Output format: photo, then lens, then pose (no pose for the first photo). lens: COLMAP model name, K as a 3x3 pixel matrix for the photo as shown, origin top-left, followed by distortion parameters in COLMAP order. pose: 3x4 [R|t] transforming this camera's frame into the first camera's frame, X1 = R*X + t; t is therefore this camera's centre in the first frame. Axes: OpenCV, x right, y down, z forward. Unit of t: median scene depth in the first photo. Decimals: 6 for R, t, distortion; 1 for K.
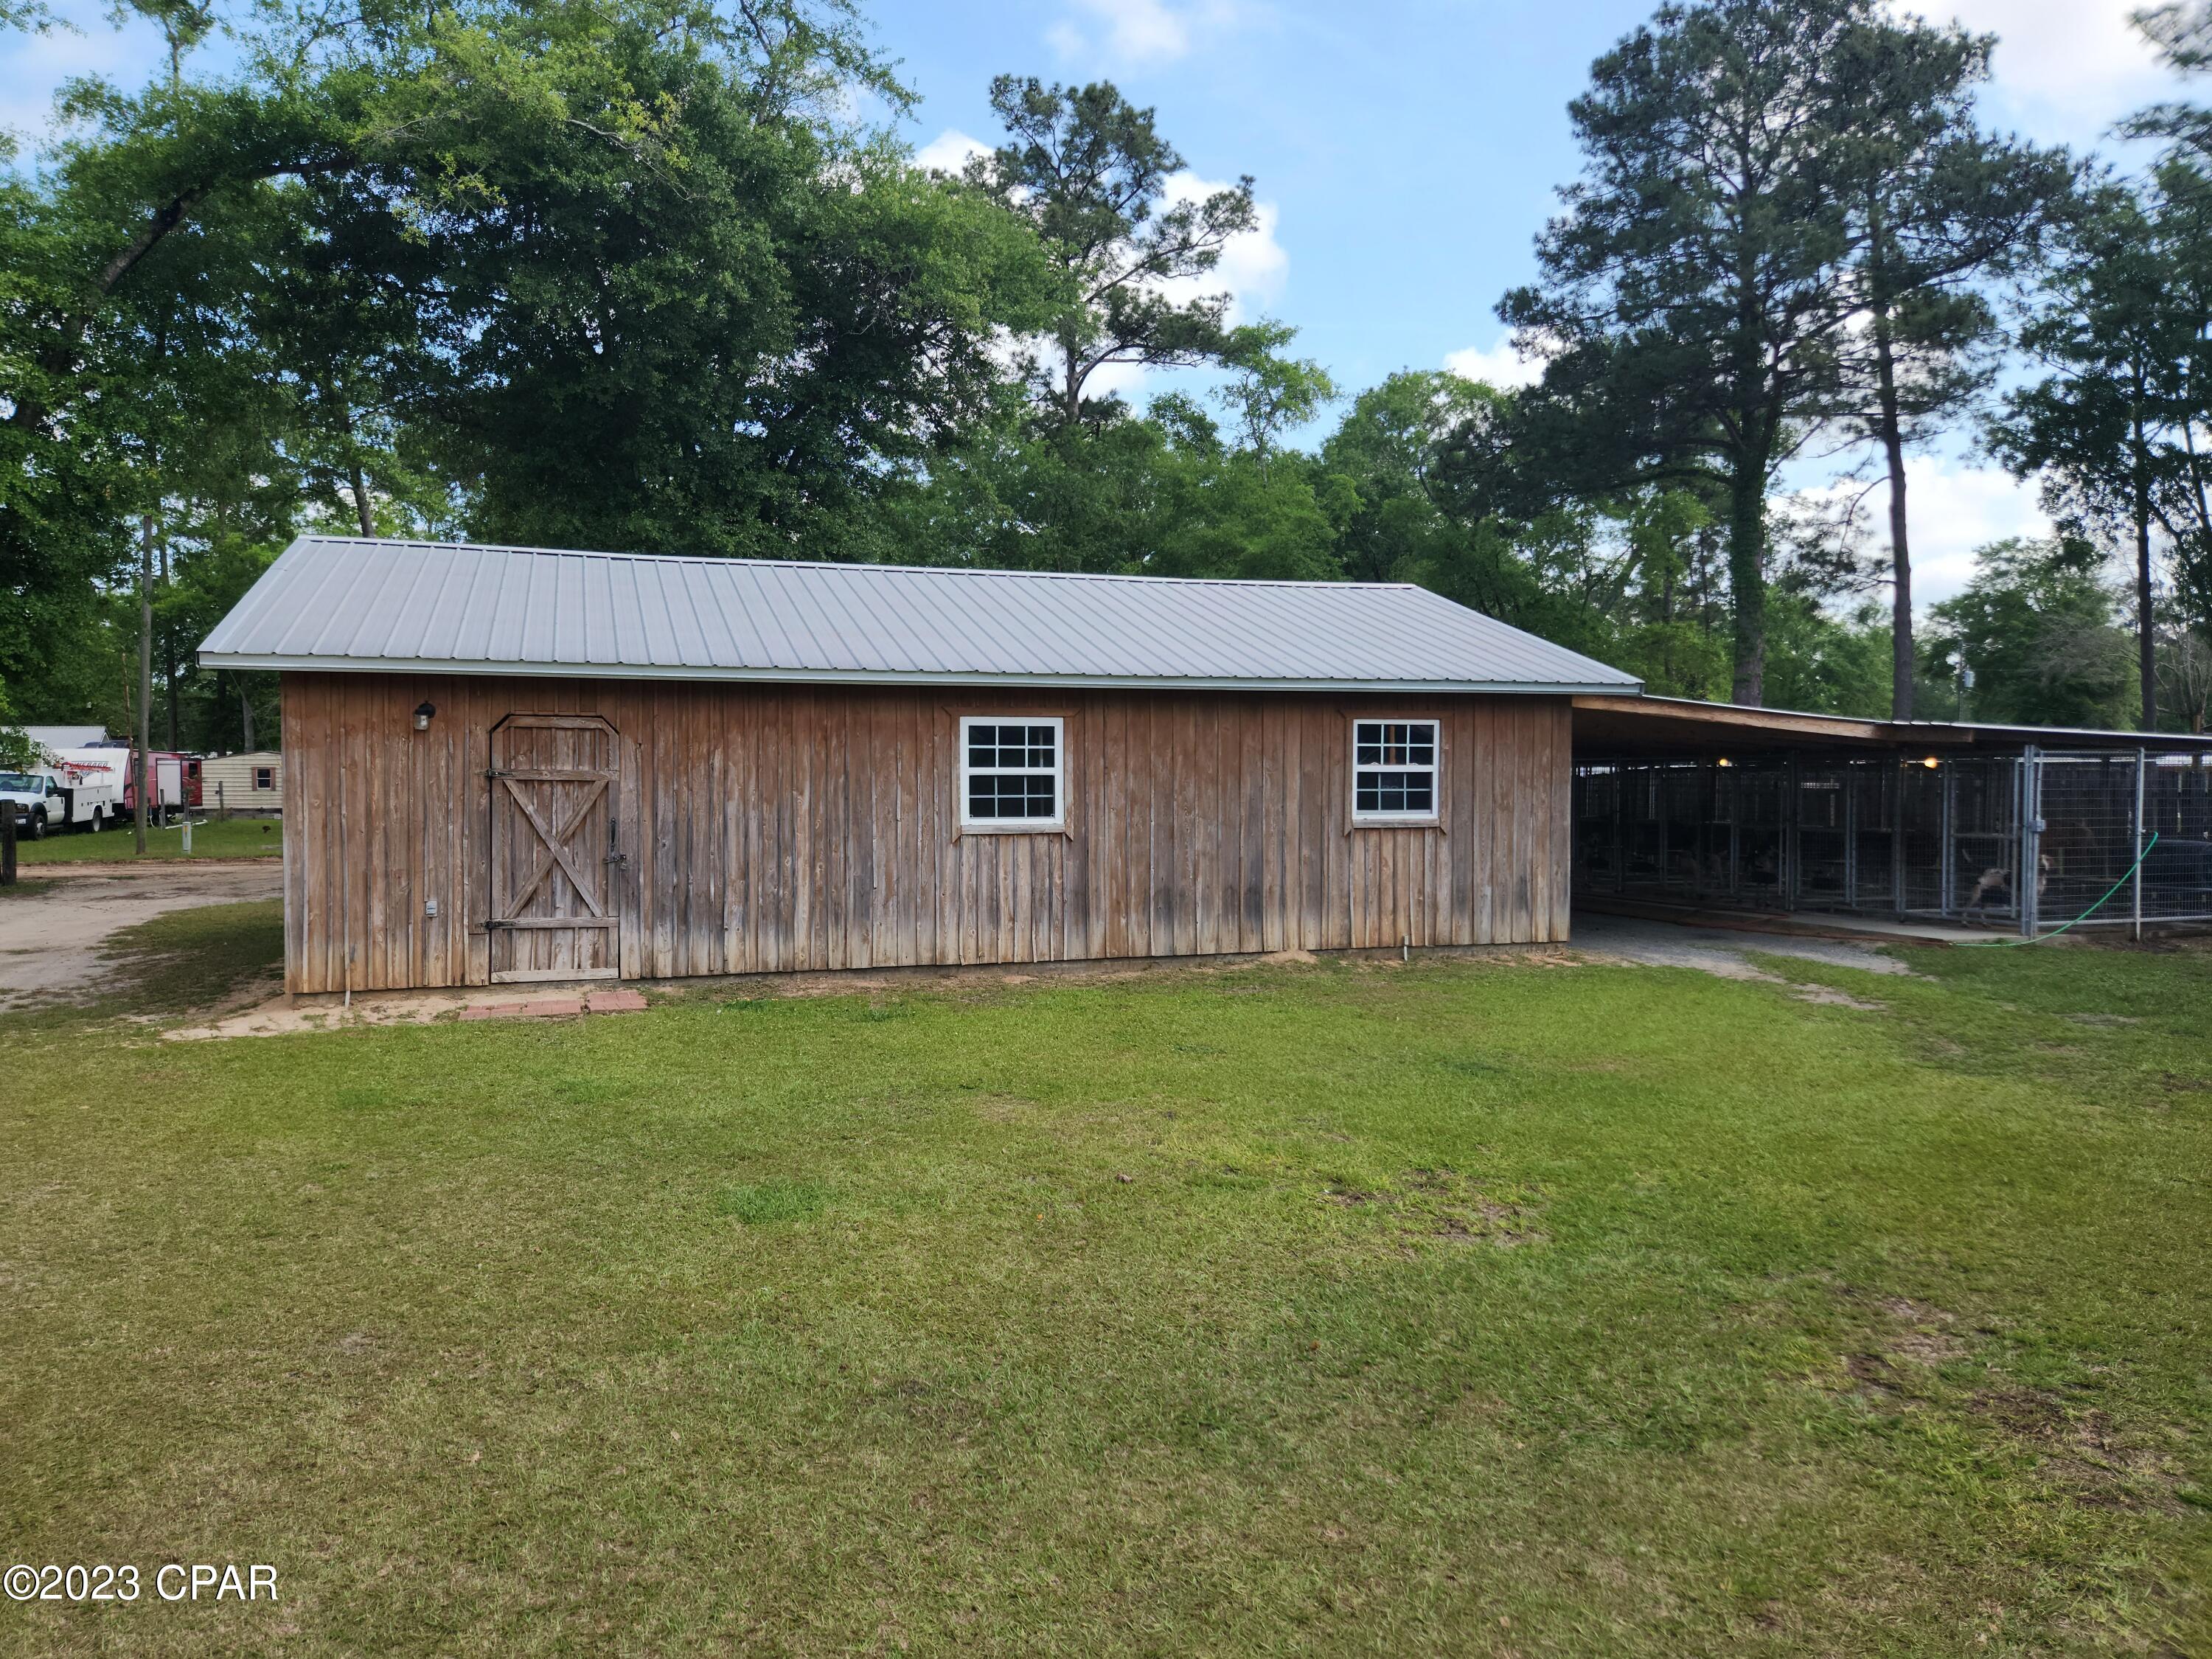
lens RADIAL K [[1530.3, 0, 1098.2], [0, 1530.3, 815.1], [0, 0, 1]] dist [0.067674, -0.052960]
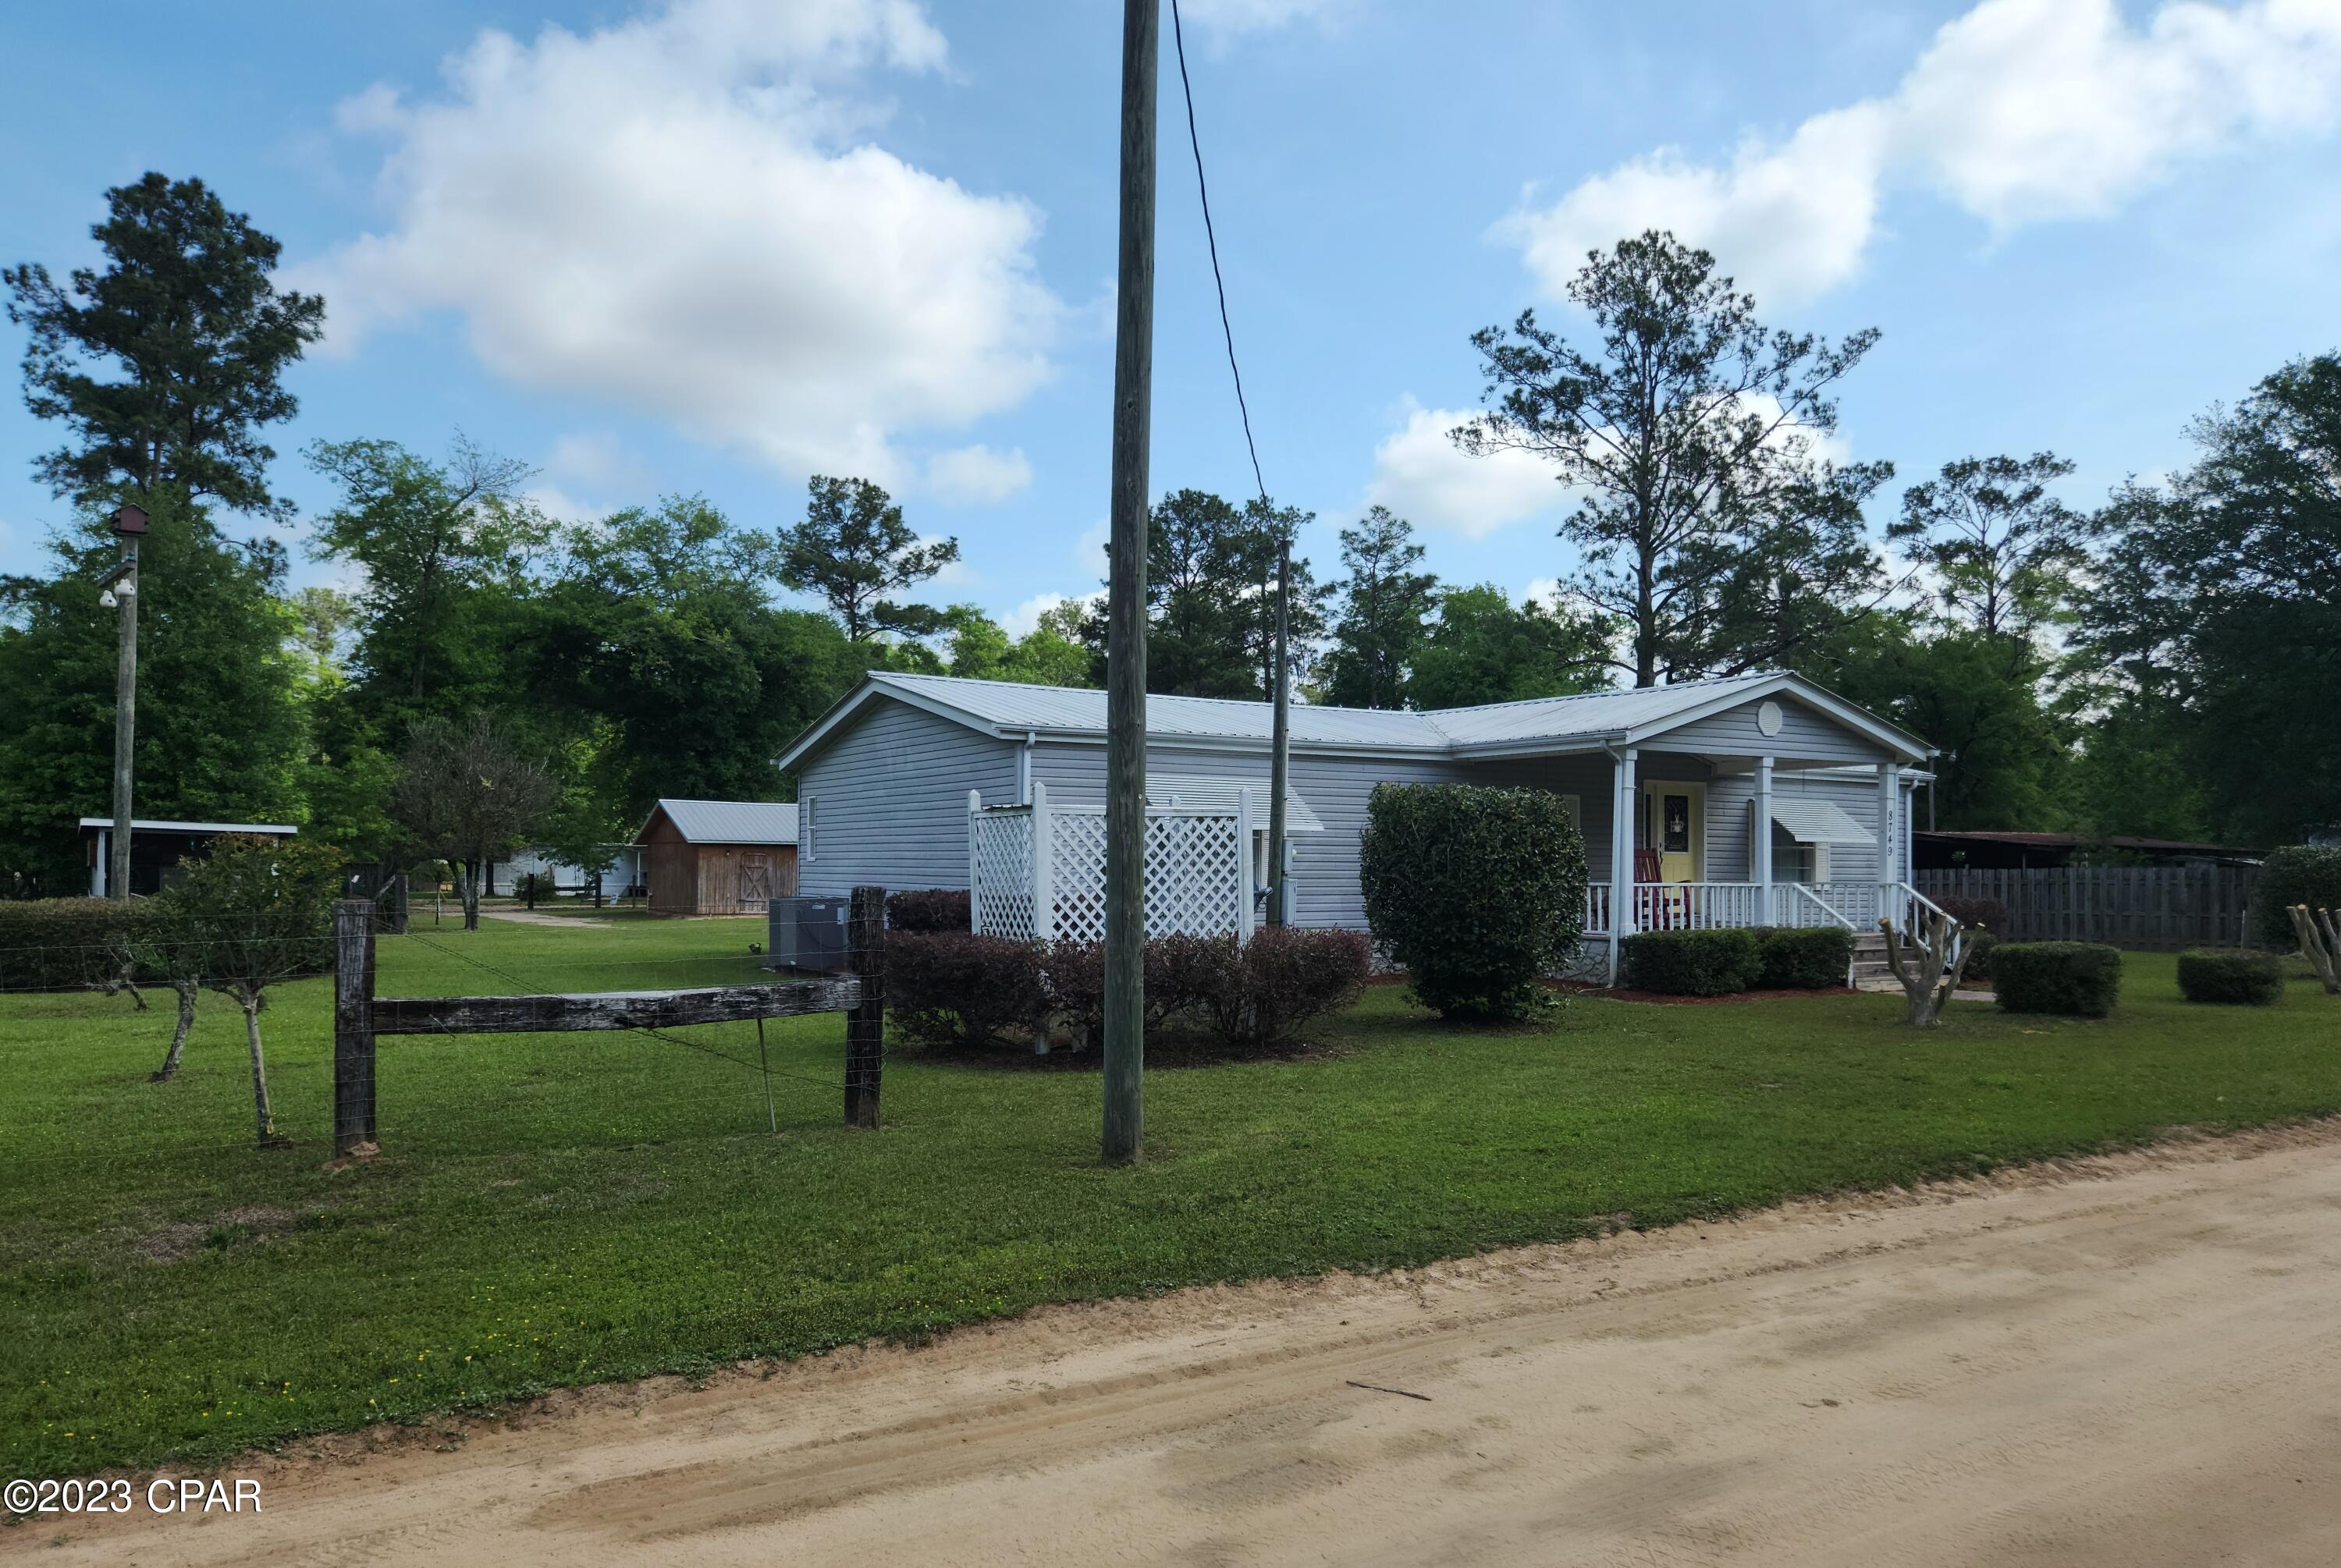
lens RADIAL K [[1643.0, 0, 1180.3], [0, 1643.0, 862.8], [0, 0, 1]] dist [0.049086, -0.023747]
pose [[0.979356, 0.012341, 0.201764, -0.064363], [-0.007263, 0.999638, -0.025888, 0.042238], [-0.202011, 0.023888, 0.979092, -2.063957]]
